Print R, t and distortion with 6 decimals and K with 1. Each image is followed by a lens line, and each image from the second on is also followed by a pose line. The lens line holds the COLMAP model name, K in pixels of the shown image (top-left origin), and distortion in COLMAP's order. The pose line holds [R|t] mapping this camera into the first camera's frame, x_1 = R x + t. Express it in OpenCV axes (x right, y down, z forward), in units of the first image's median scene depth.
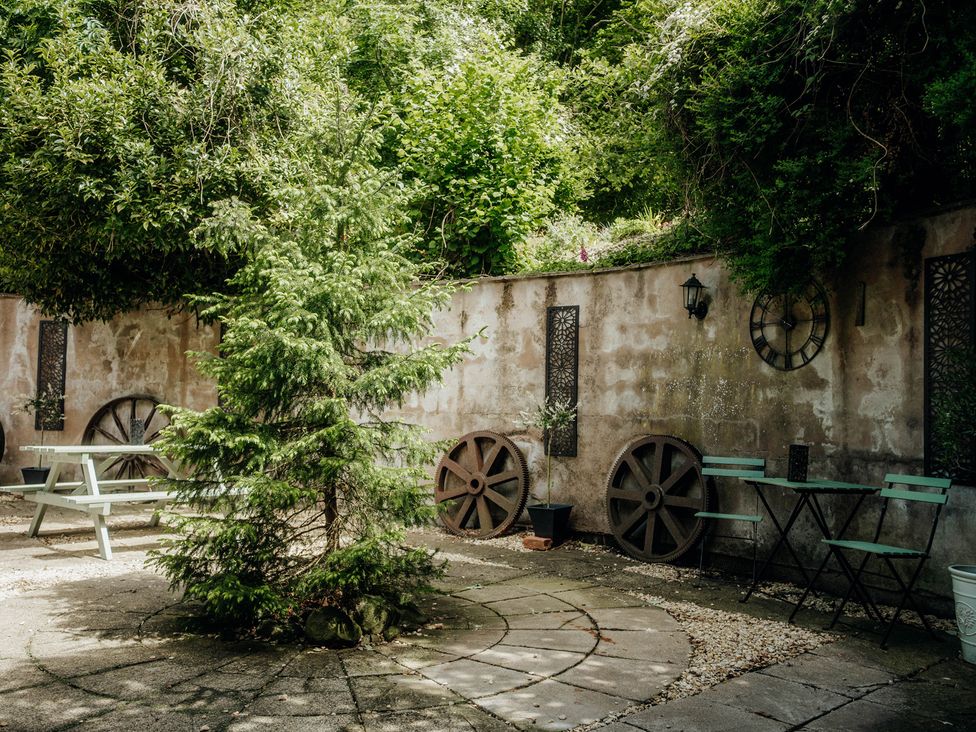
lens RADIAL K [[876.0, 0, 476.3], [0, 876.0, 367.4], [0, 0, 1]] dist [0.005033, 0.001657]
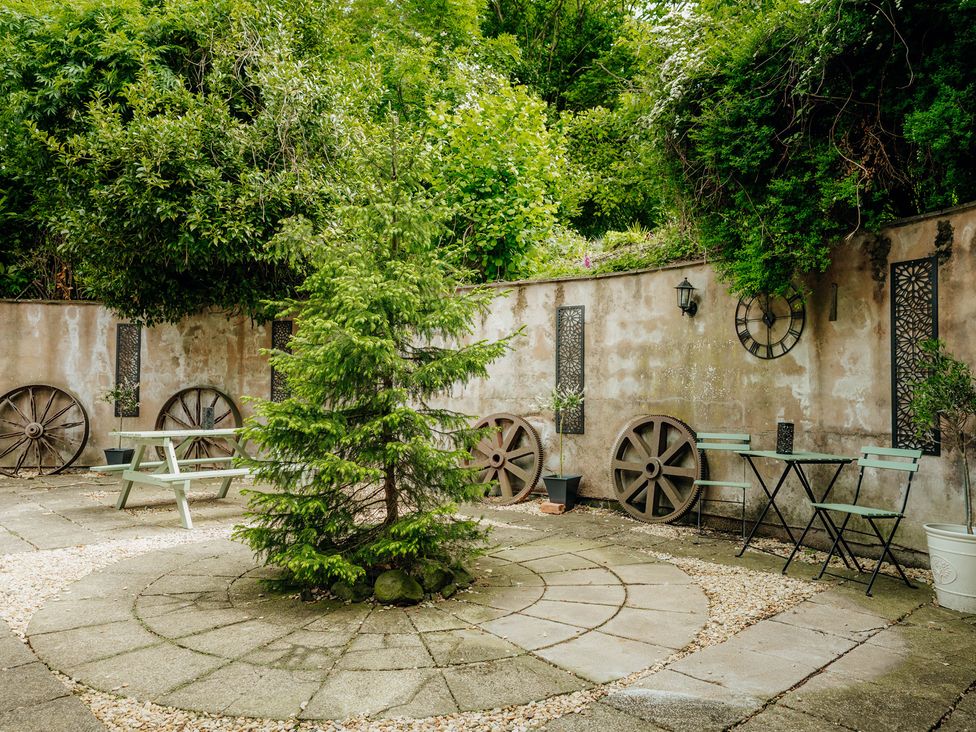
lens RADIAL K [[727.7, 0, 484.8], [0, 727.7, 360.6], [0, 0, 1]] dist [-0.042558, 0.063231]
pose [[0.999628, -0.012271, 0.024352, -0.047223], [0.012158, 0.999915, 0.004784, -0.003493], [-0.024409, -0.004486, 0.999692, 0.031940]]
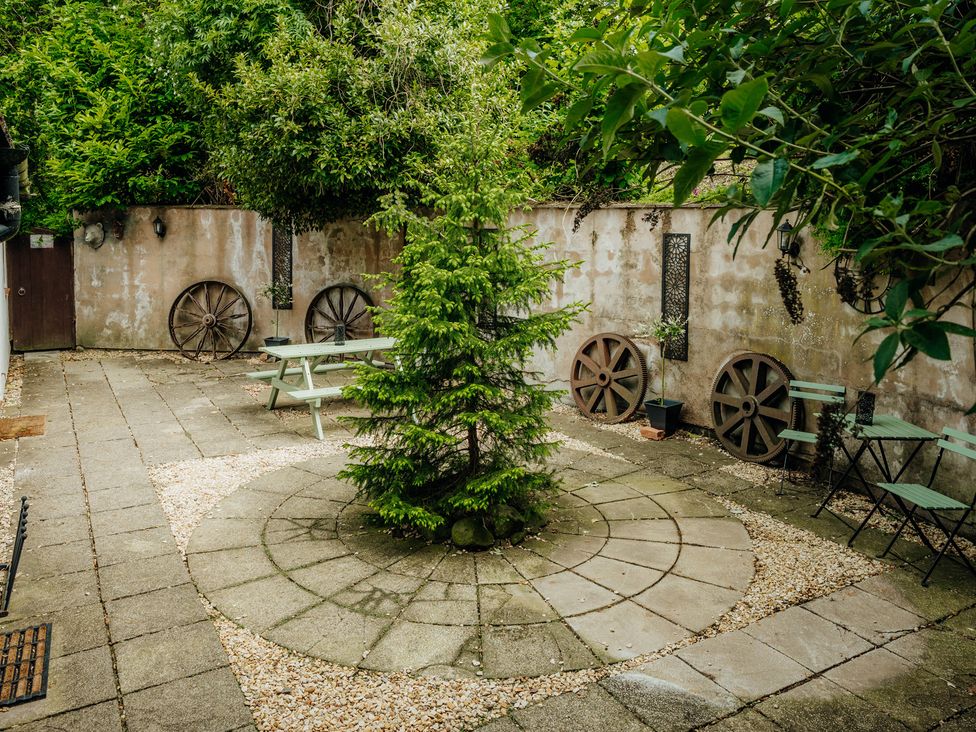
lens RADIAL K [[758.0, 0, 472.8], [0, 758.0, 256.9], [0, 0, 1]] dist [-0.029087, 0.026701]
pose [[0.976382, -0.001975, -0.216044, 0.059678], [0.020026, 0.996481, 0.081393, -0.148254], [0.215123, -0.083797, 0.972985, -0.058053]]
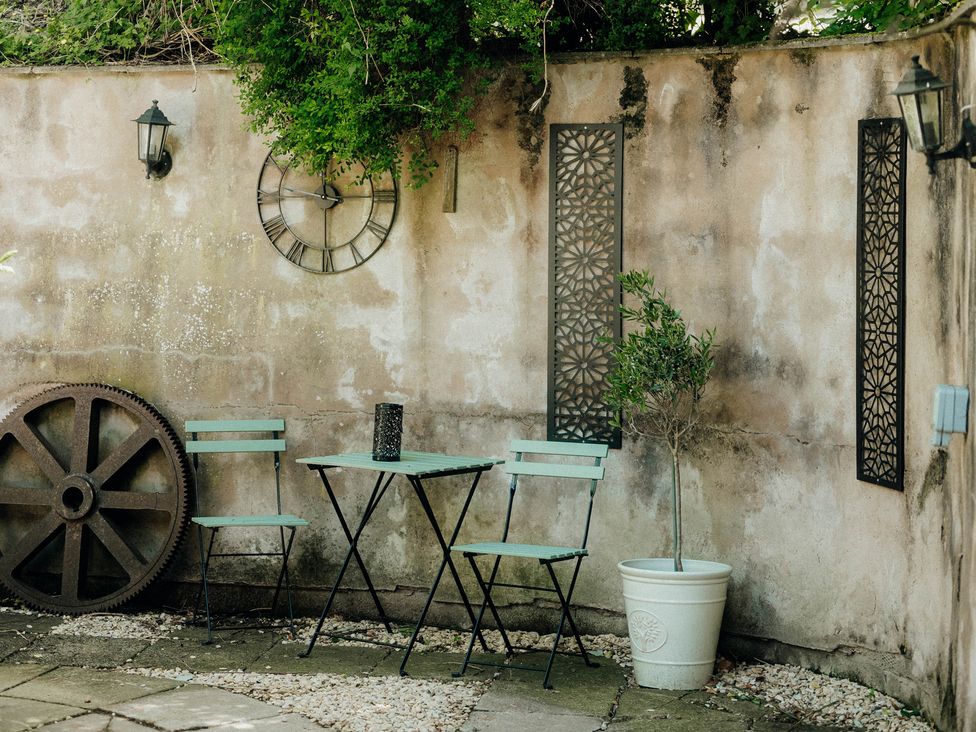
lens RADIAL K [[2107.1, 0, 511.0], [0, 2107.1, 157.7], [0, 0, 1]] dist [0.004032, -0.272782]
pose [[0.770575, -0.001879, 0.637346, -0.452389], [-0.017335, 0.999564, 0.023906, -0.107617], [-0.637113, -0.029470, 0.770207, -0.207735]]
